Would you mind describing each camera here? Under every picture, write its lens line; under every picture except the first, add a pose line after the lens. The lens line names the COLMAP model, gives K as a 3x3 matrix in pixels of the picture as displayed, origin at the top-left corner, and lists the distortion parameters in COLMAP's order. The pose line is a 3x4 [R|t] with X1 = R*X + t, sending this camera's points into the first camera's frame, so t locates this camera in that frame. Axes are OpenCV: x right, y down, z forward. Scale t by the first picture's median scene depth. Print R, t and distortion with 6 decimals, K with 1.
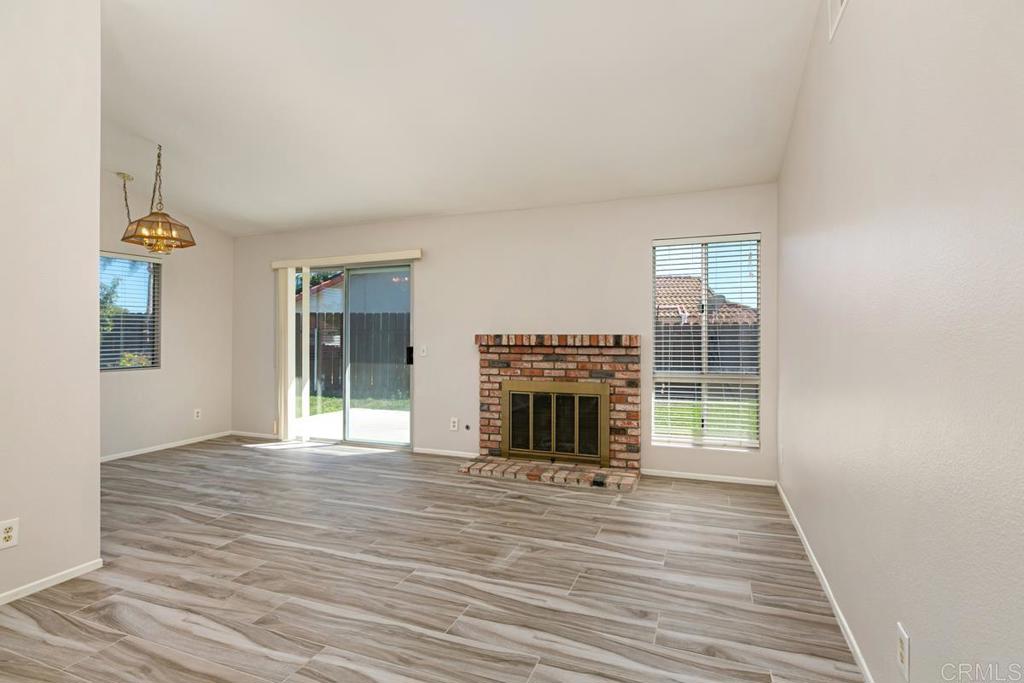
lens RADIAL K [[502.9, 0, 498.4], [0, 502.9, 338.3], [0, 0, 1]] dist [0.000765, -0.002258]
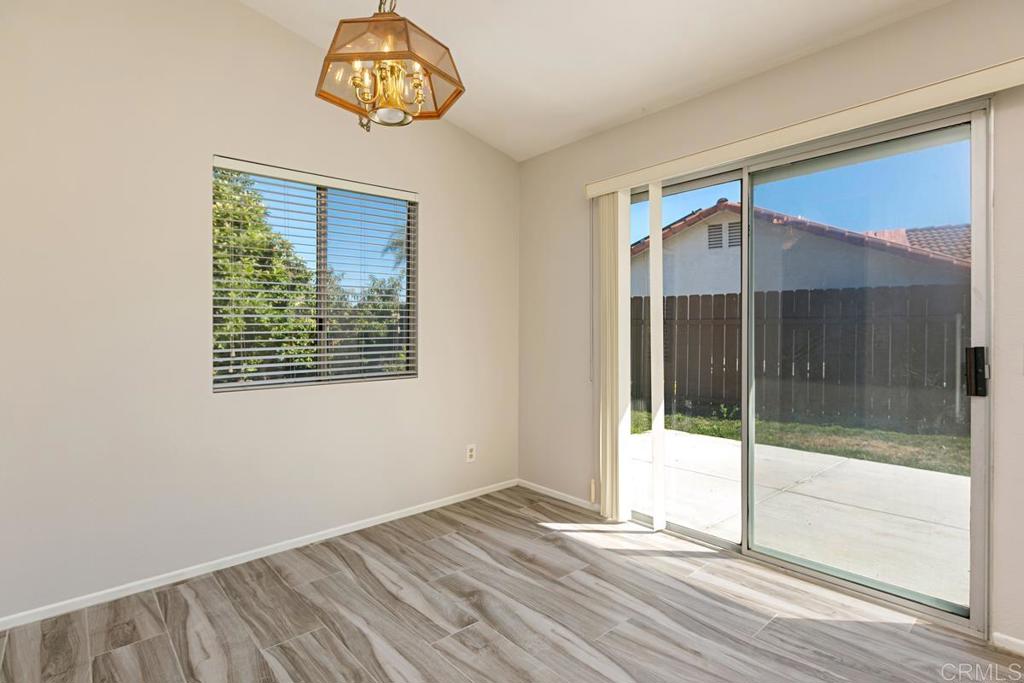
lens RADIAL K [[502.9, 0, 509.3], [0, 502.9, 330.4], [0, 0, 1]] dist [0.000765, -0.002258]
pose [[0.895400, -0.002782, -0.445253, -0.377520], [0.002104, 0.999996, -0.002018, 0.005822], [0.445257, 0.000870, 0.895403, 0.629714]]
